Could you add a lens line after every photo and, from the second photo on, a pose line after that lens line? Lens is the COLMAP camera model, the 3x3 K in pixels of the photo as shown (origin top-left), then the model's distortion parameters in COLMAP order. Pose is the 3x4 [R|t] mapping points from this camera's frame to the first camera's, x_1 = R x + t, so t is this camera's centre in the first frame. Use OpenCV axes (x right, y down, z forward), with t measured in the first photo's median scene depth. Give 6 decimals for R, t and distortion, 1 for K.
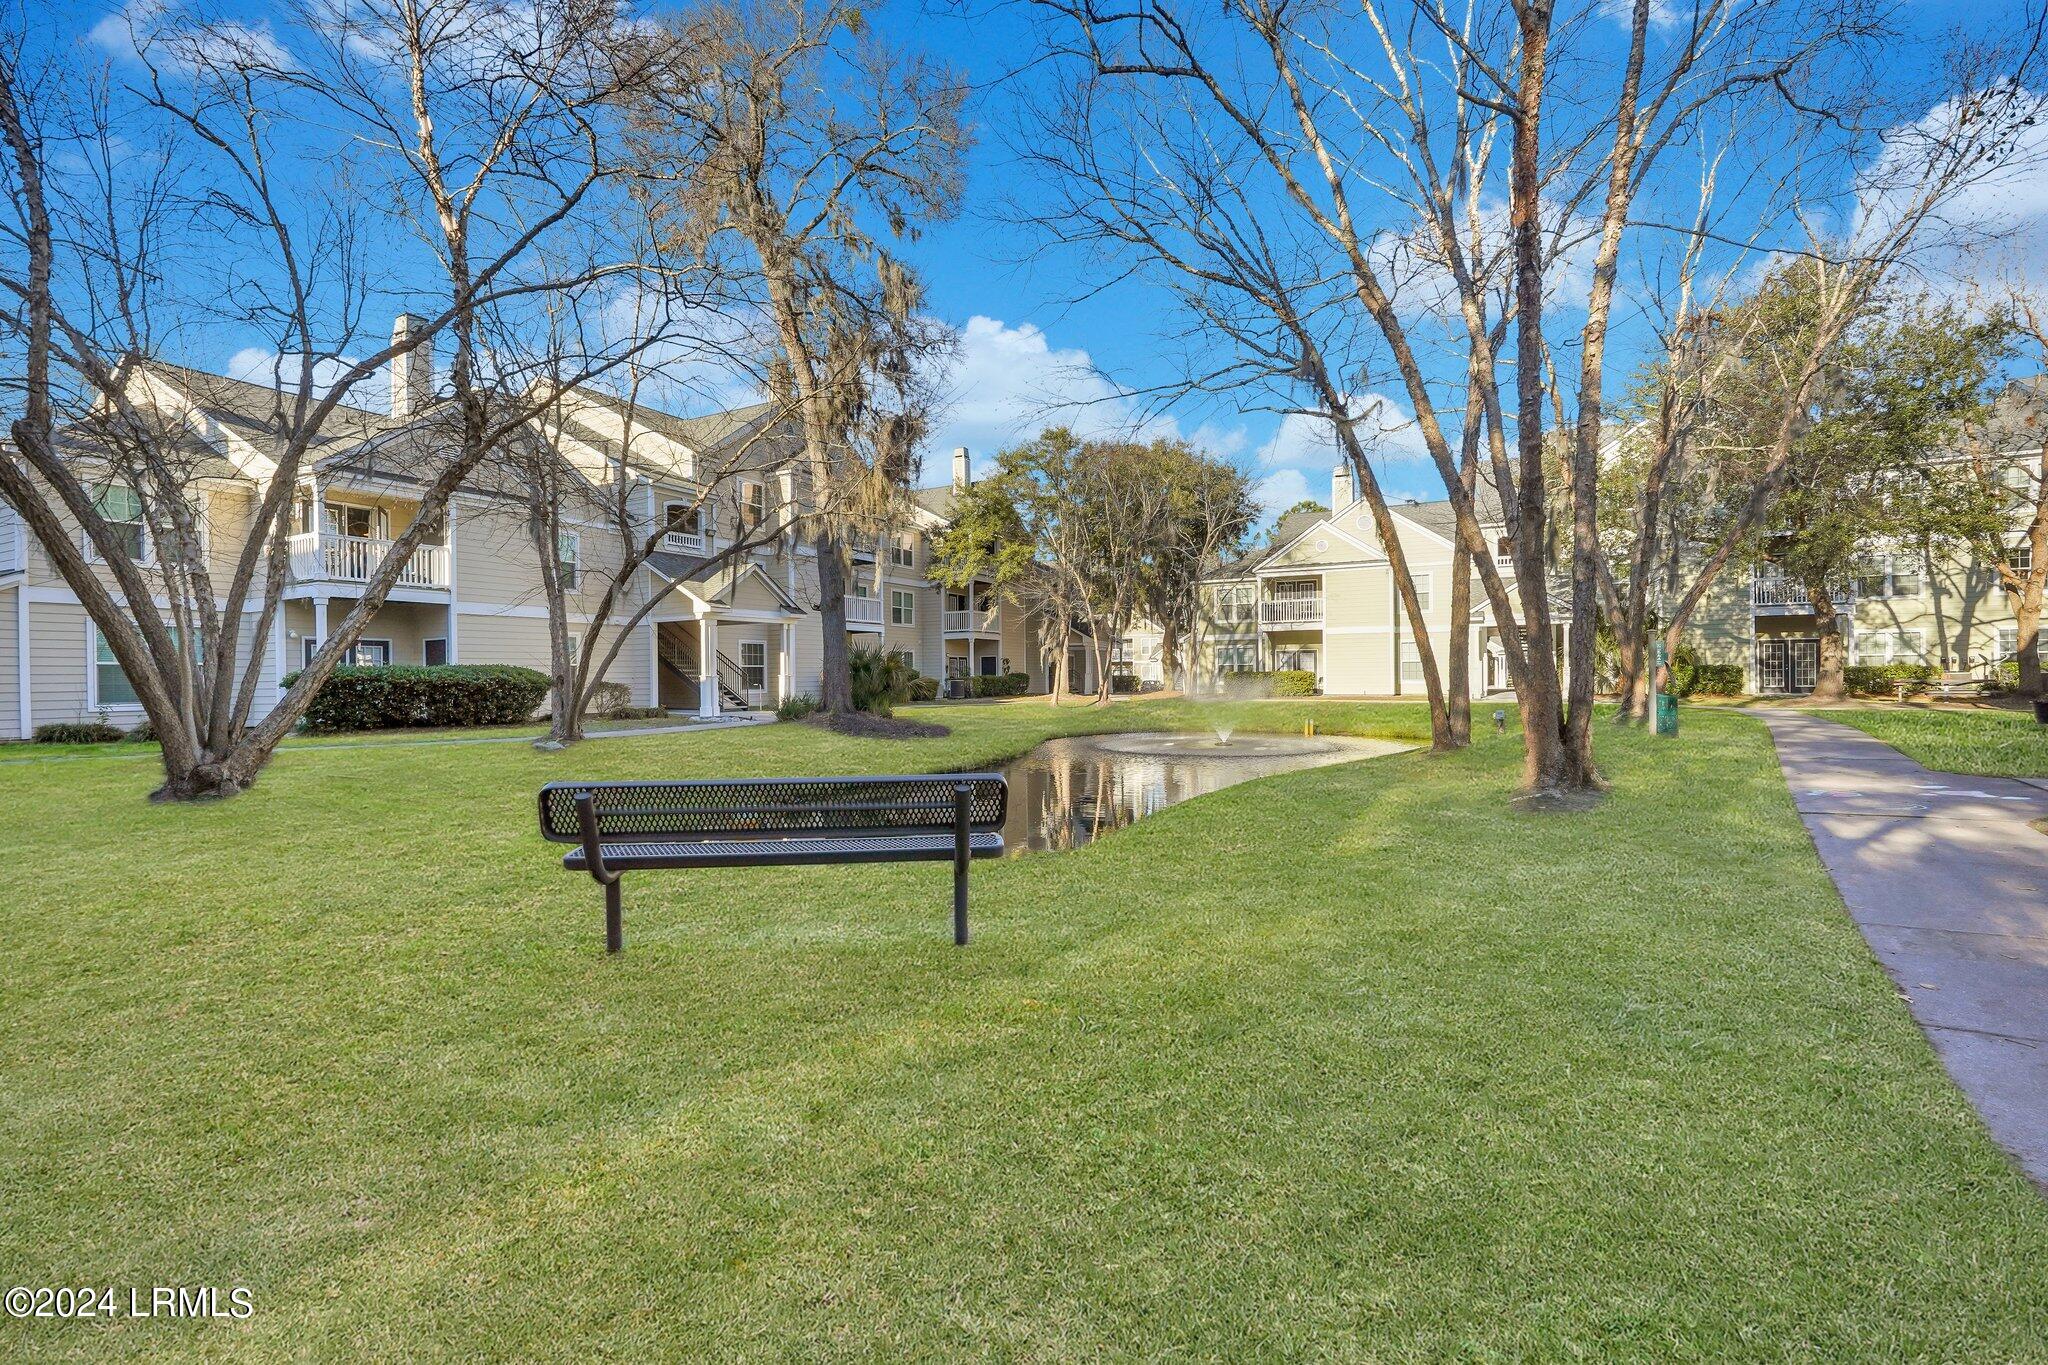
lens RADIAL K [[914.6, 0, 1019.5], [0, 914.6, 668.1], [0, 0, 1]] dist [-0.011741, 0.006874]
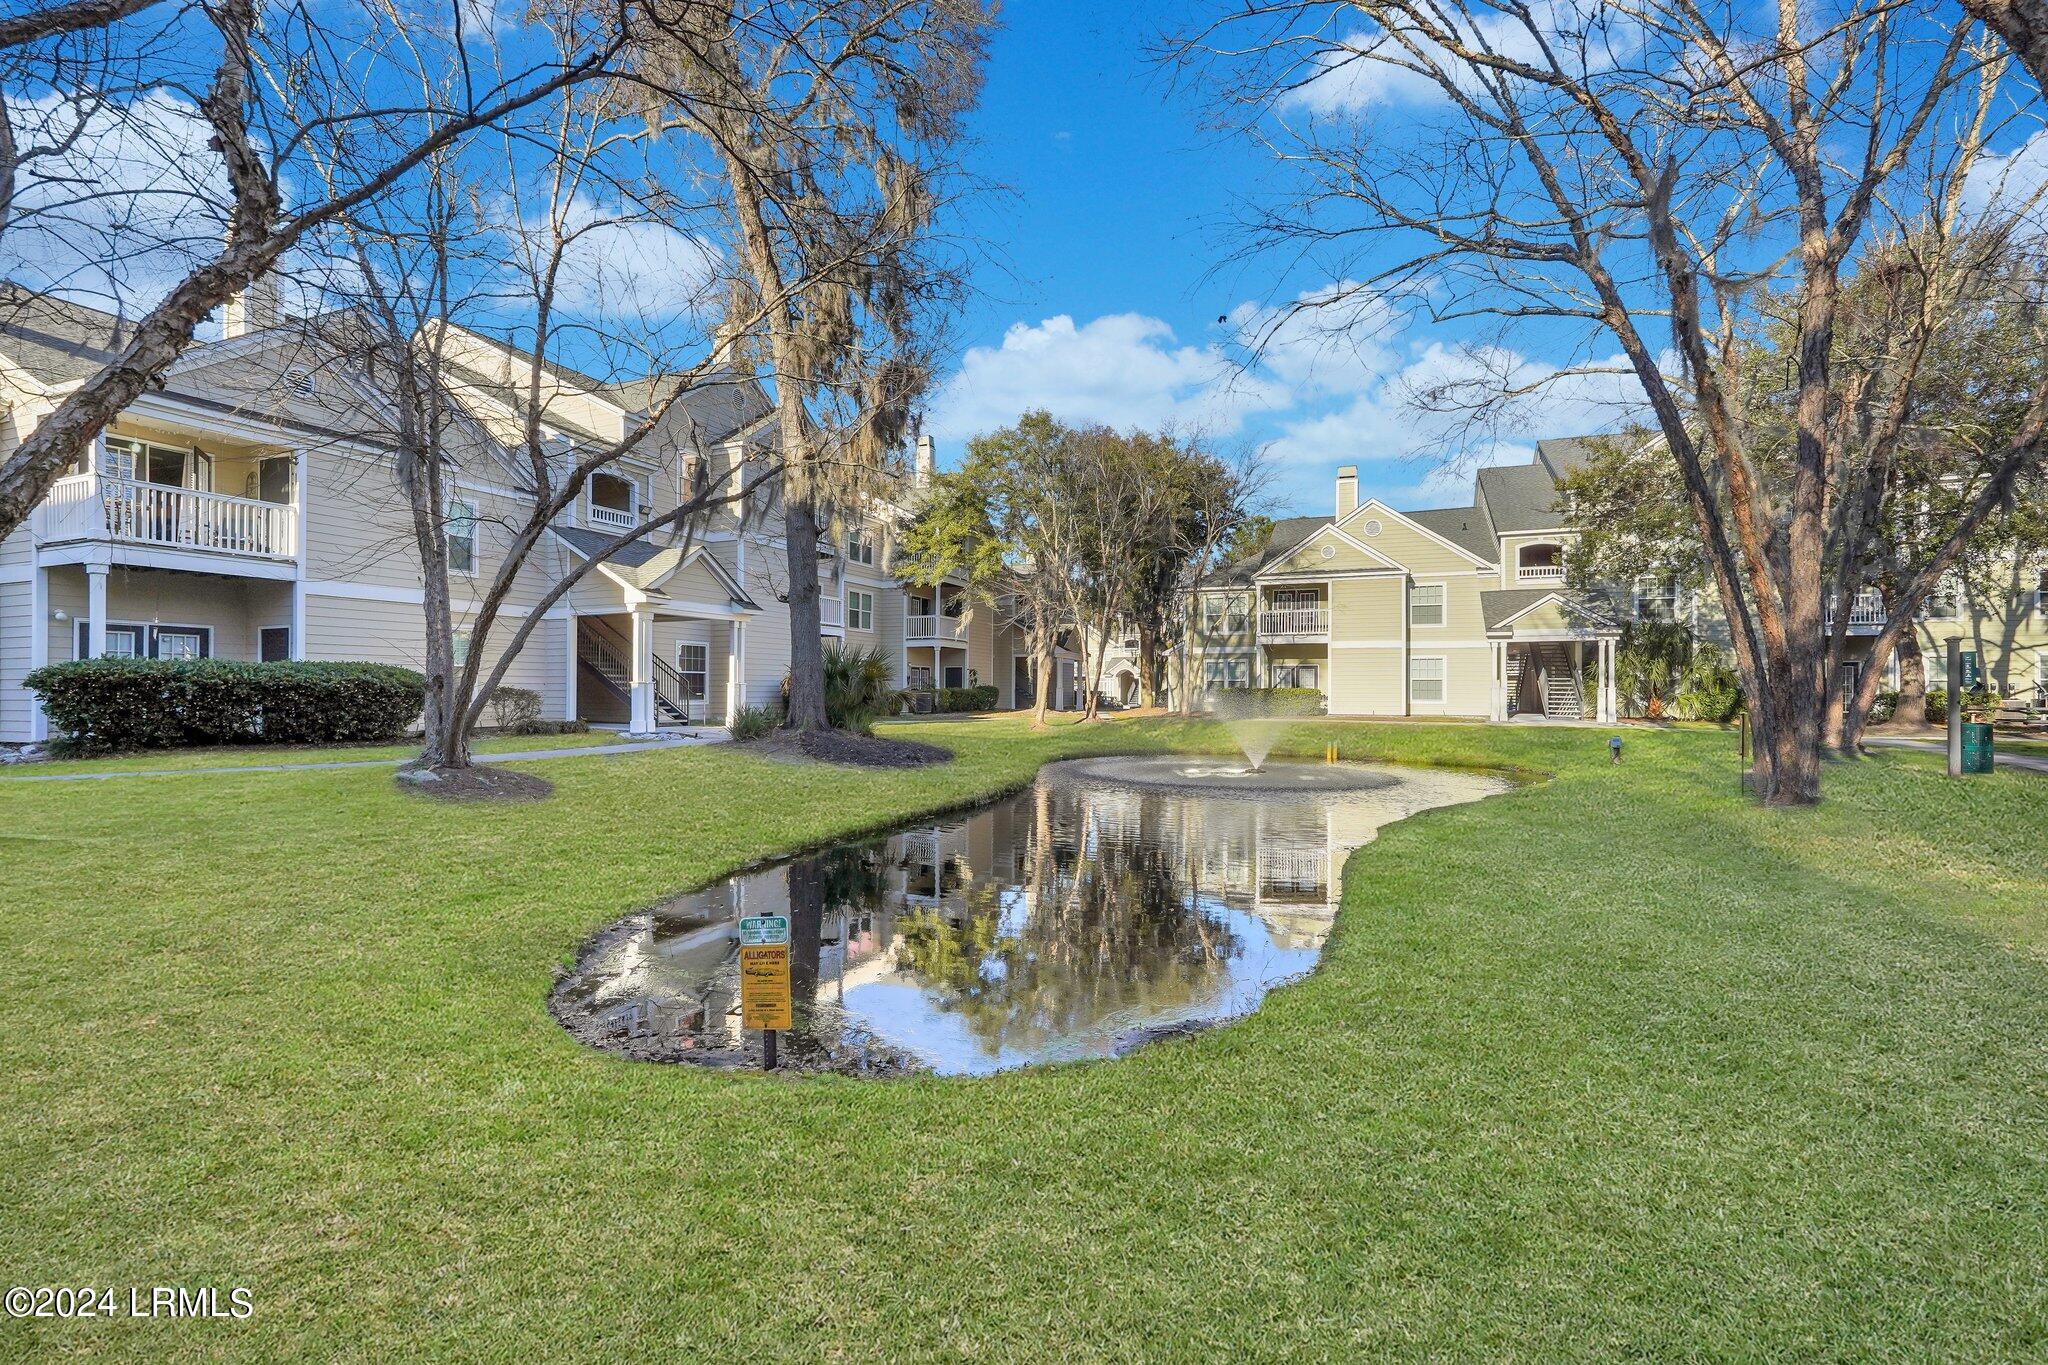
lens RADIAL K [[914.6, 0, 1019.5], [0, 914.6, 668.1], [0, 0, 1]] dist [-0.011741, 0.006874]
pose [[0.996711, 0.016723, 0.079293, -0.064761], [-0.015435, 0.999739, -0.016826, 0.004087], [-0.079554, 0.015547, 0.996709, 0.152885]]
